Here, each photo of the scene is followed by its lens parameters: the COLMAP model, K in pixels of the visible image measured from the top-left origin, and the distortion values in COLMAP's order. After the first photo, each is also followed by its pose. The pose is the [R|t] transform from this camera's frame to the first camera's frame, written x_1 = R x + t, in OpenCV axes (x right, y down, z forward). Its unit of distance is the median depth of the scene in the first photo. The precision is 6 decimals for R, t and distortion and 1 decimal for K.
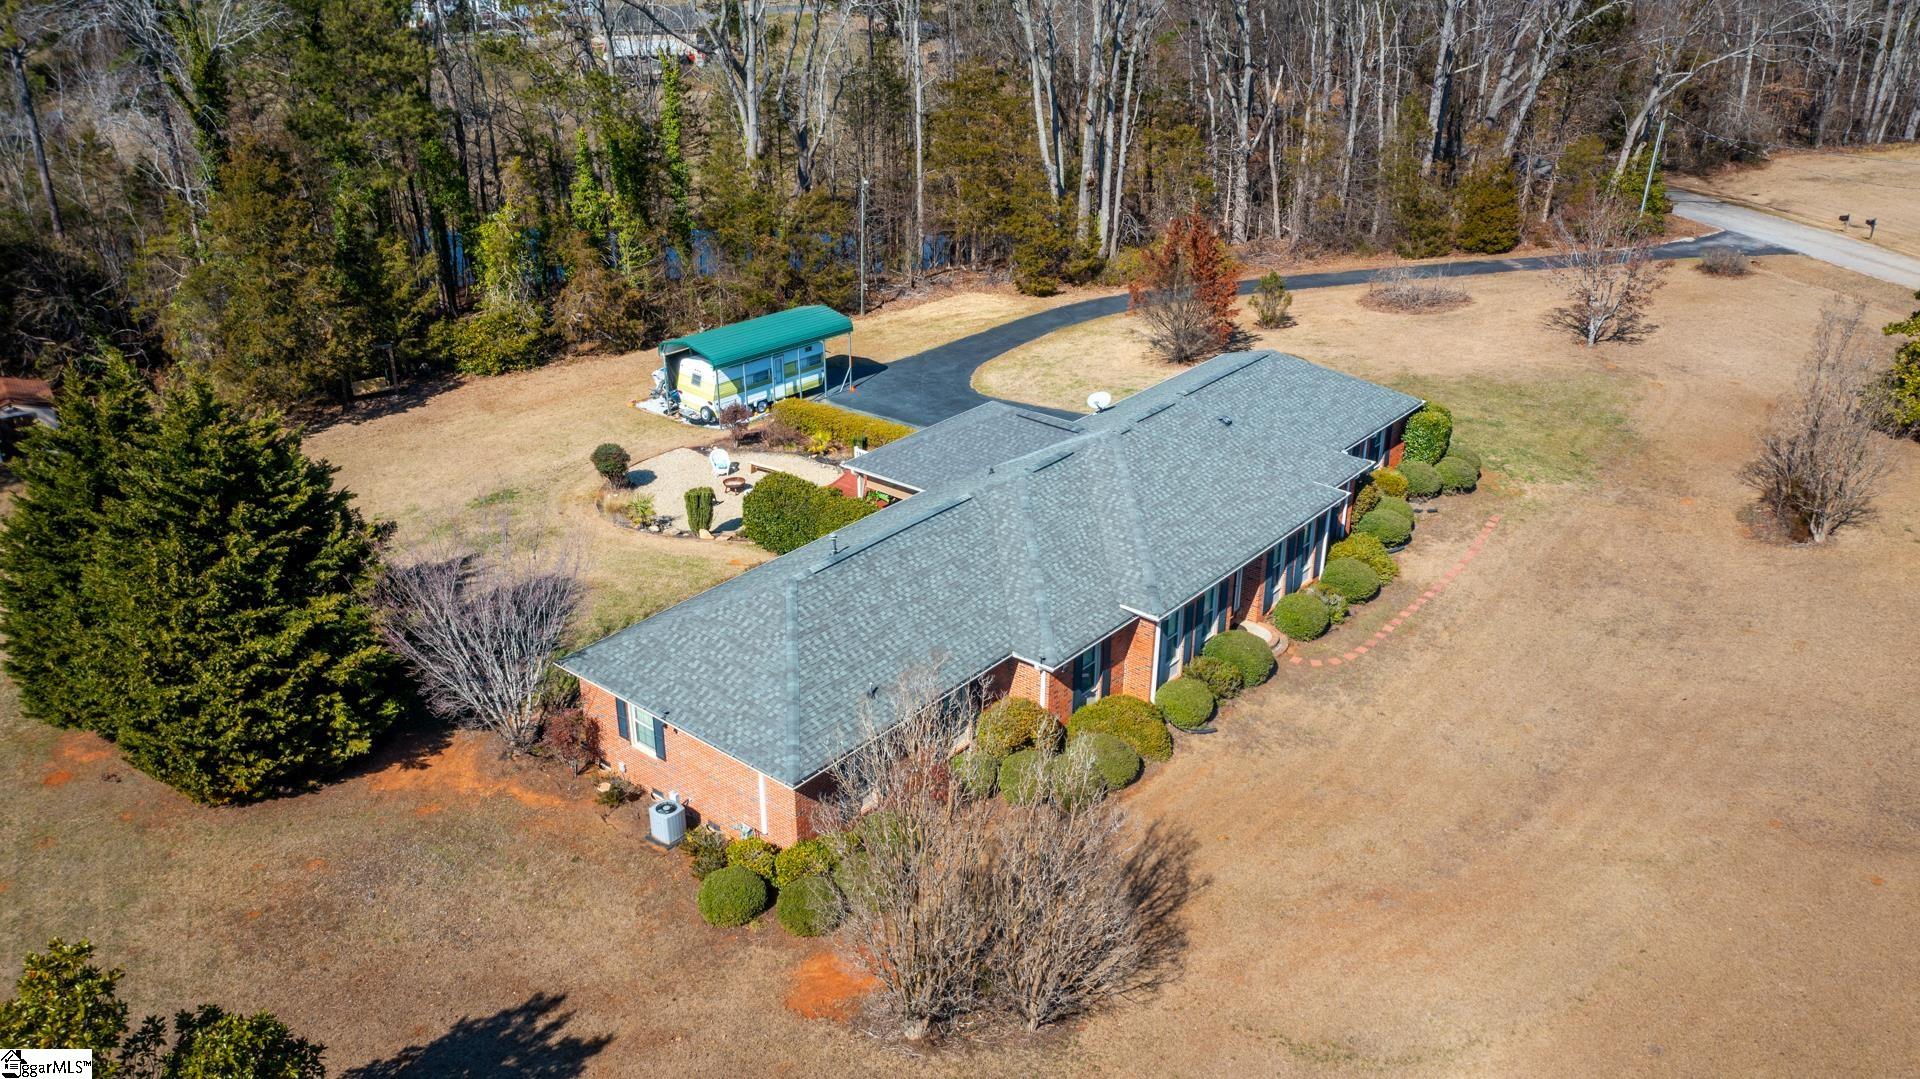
lens RADIAL K [[1515.4, 0, 960.4], [0, 1515.4, 527.4], [0, 0, 1]] dist [-0.025975, 0.001796]
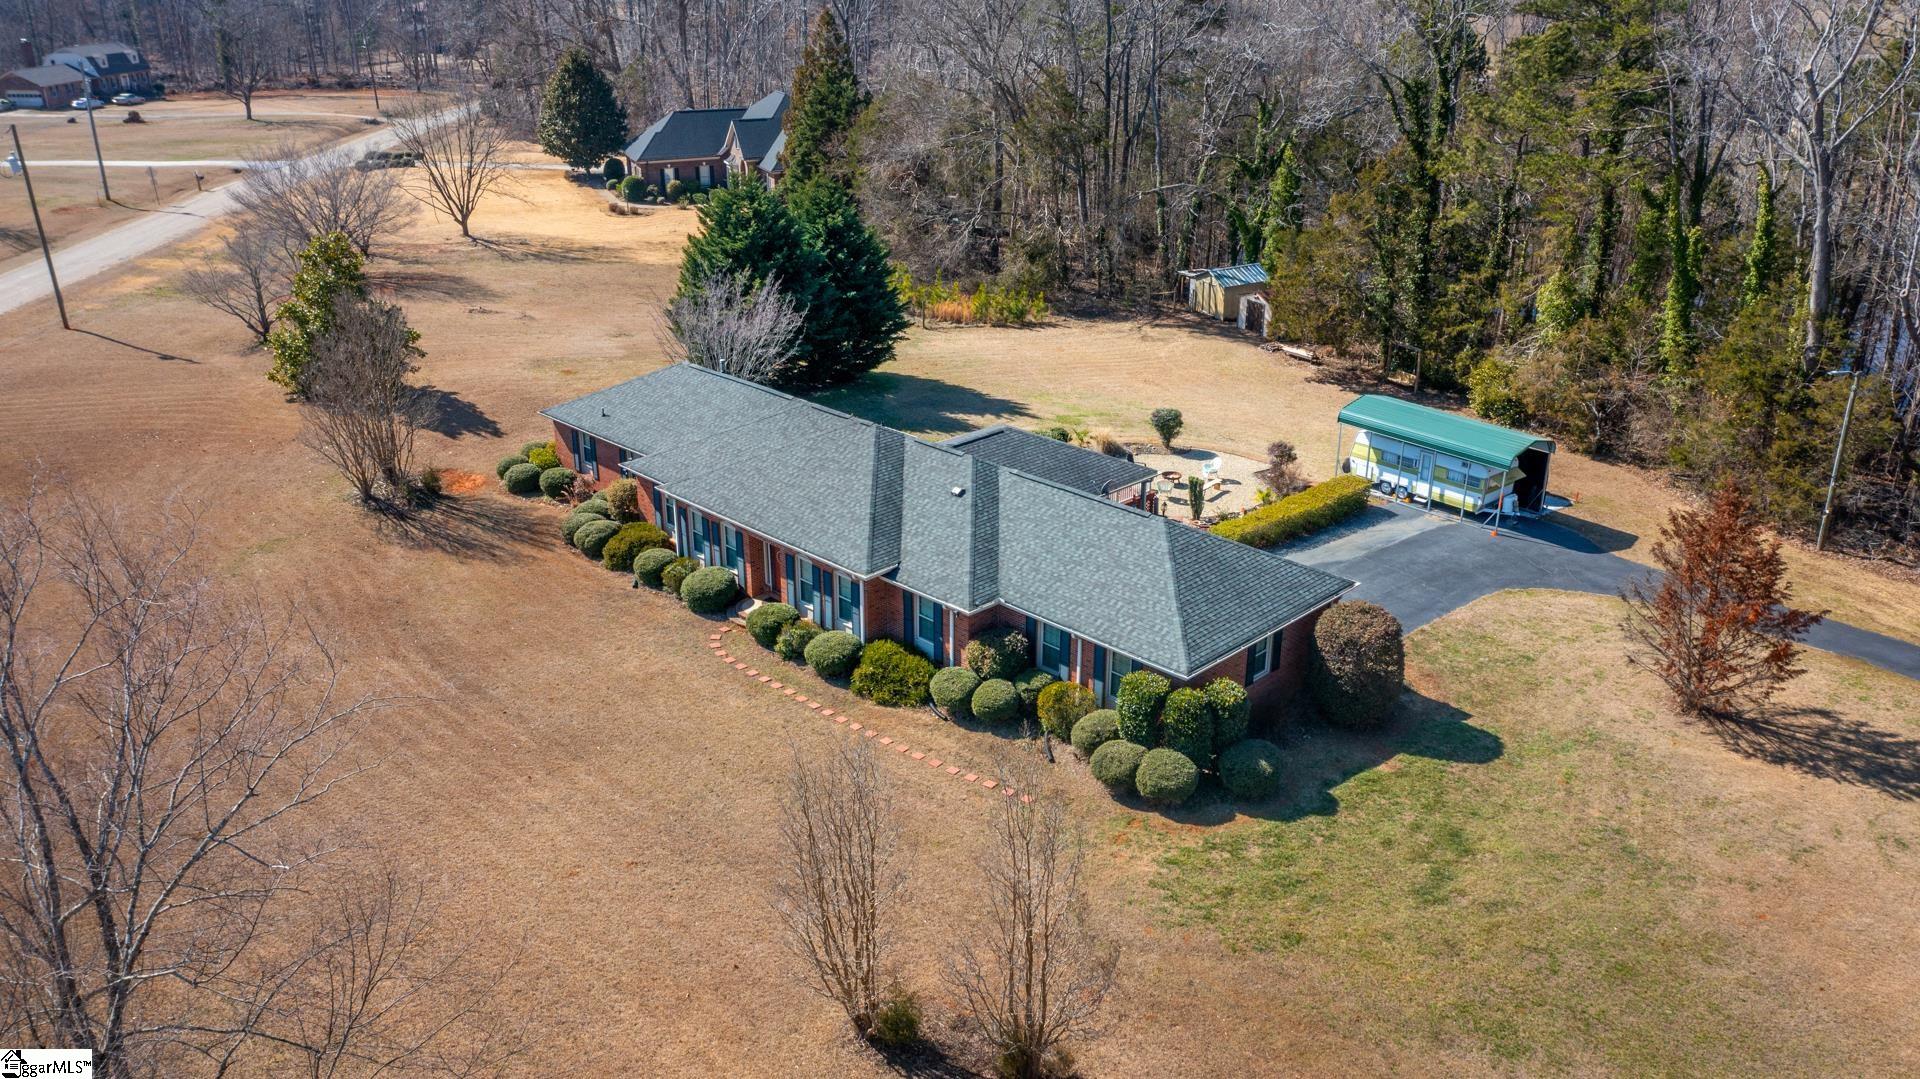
lens RADIAL K [[1515.4, 0, 960.4], [0, 1515.4, 527.4], [0, 0, 1]] dist [-0.025975, 0.001796]
pose [[-0.089985, 0.368897, -0.925104, 0.956856], [-0.416363, 0.829872, 0.371422, -0.363864], [0.904735, 0.418601, 0.078919, 0.816613]]
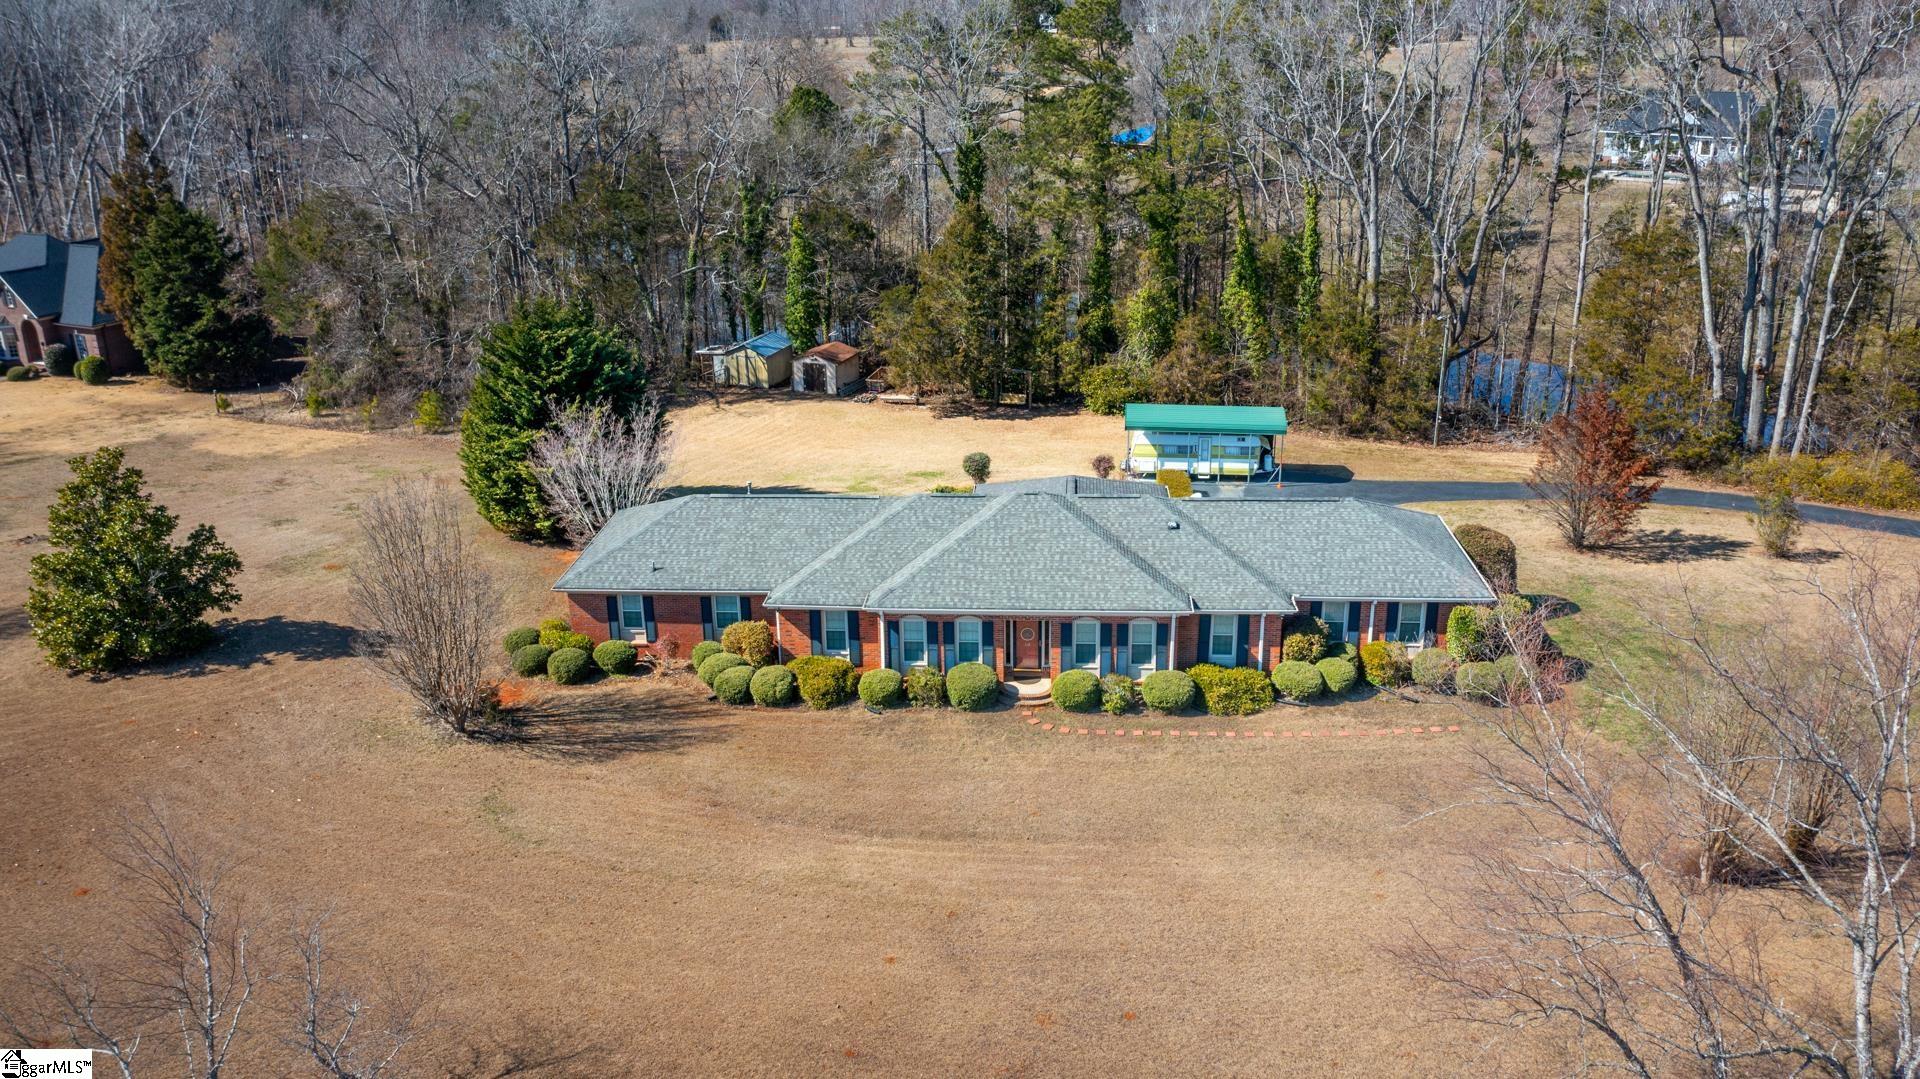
lens RADIAL K [[1515.4, 0, 960.4], [0, 1515.4, 527.4], [0, 0, 1]] dist [-0.025975, 0.001796]
pose [[0.584949, 0.257208, -0.769206, 0.810420], [-0.319900, 0.944665, 0.072608, -0.086473], [0.745318, 0.203597, 0.634862, 0.172142]]
